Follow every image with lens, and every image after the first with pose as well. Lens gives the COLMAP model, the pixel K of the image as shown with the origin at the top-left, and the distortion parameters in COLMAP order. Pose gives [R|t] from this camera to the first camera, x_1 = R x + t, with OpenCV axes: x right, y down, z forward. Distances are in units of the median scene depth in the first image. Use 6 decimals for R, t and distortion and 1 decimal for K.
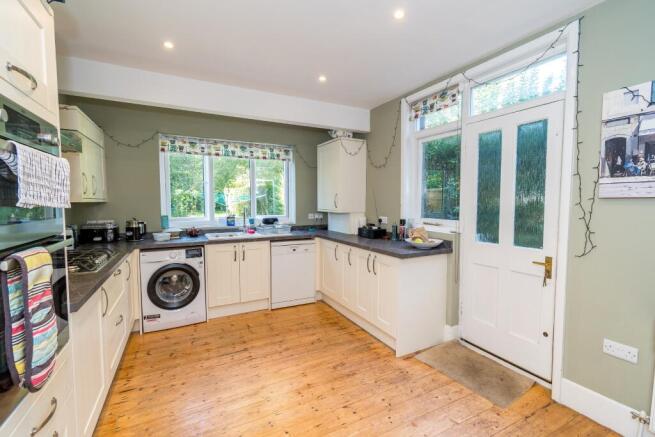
lens RADIAL K [[286.9, 0, 327.1], [0, 286.9, 217.1], [0, 0, 1]] dist [-0.006003, -0.000178]
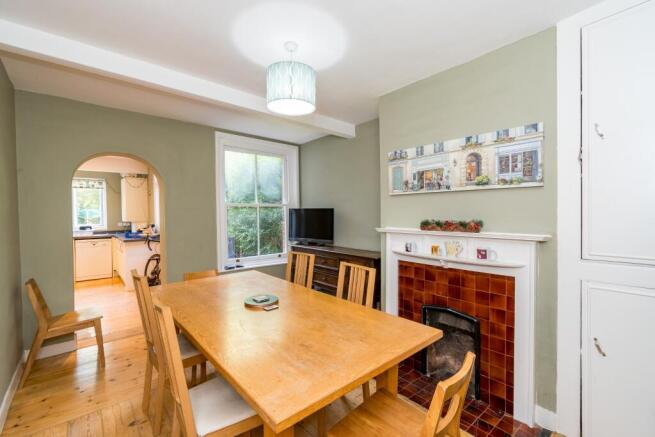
lens RADIAL K [[286.9, 0, 330.3], [0, 286.9, 218.8], [0, 0, 1]] dist [-0.006003, -0.000178]
pose [[0.966876, -0.011212, 0.255000, 0.693221], [0.019610, 0.999345, -0.030416, 0.037719], [-0.254492, 0.034410, 0.966463, -0.833981]]
